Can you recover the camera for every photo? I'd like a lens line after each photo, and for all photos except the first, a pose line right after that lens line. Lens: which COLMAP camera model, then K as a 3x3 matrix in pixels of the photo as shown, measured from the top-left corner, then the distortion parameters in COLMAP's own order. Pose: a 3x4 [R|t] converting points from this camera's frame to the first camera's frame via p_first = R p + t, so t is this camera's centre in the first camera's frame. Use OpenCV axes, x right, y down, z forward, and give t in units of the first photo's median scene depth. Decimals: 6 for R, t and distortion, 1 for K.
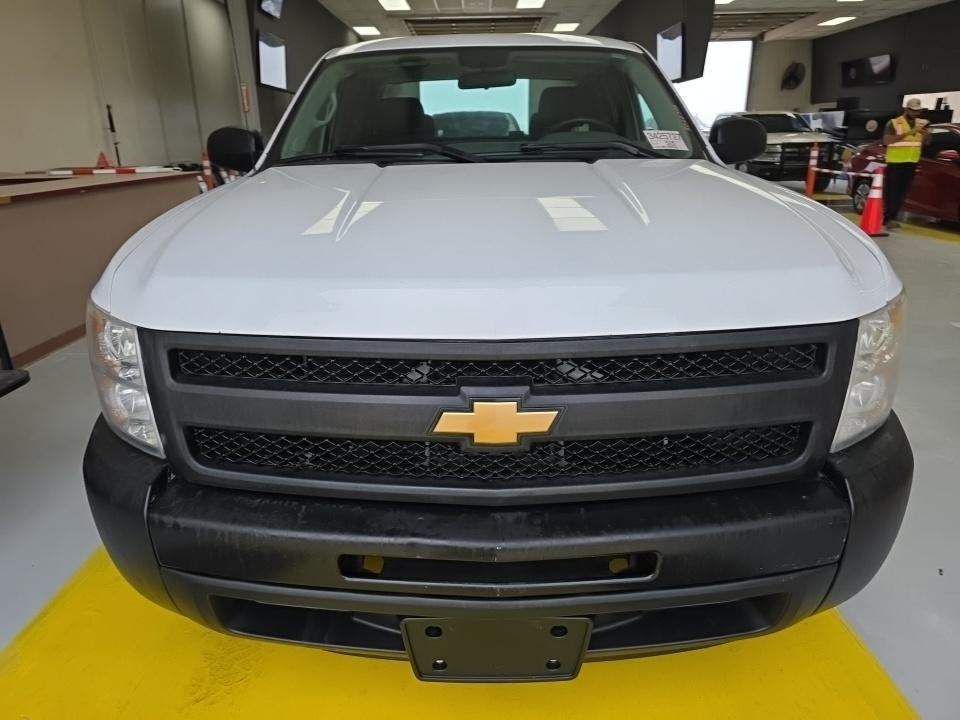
lens RADIAL K [[663.5, 0, 482.5], [0, 663.5, 354.4], [0, 0, 1]] dist [0.042433, -0.017096]
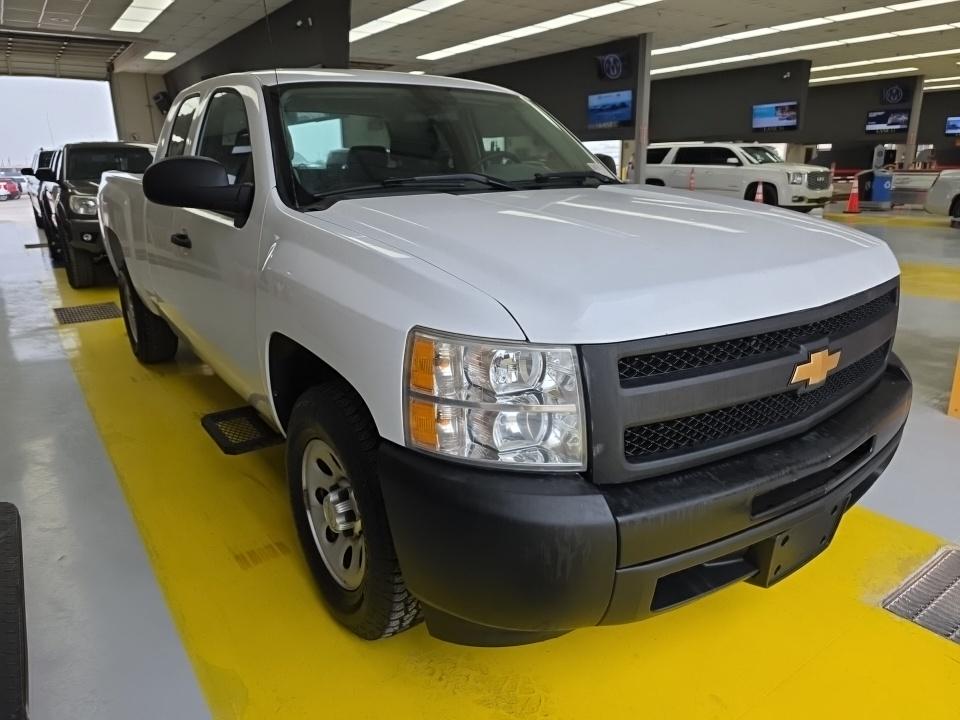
lens RADIAL K [[663.5, 0, 485.9], [0, 663.5, 362.4], [0, 0, 1]] dist [0.042433, -0.017096]
pose [[0.807521, -0.172798, 0.563960, -1.208233], [0.194551, 0.980648, 0.021899, -0.065057], [-0.556830, 0.092035, 0.825512, 0.225849]]
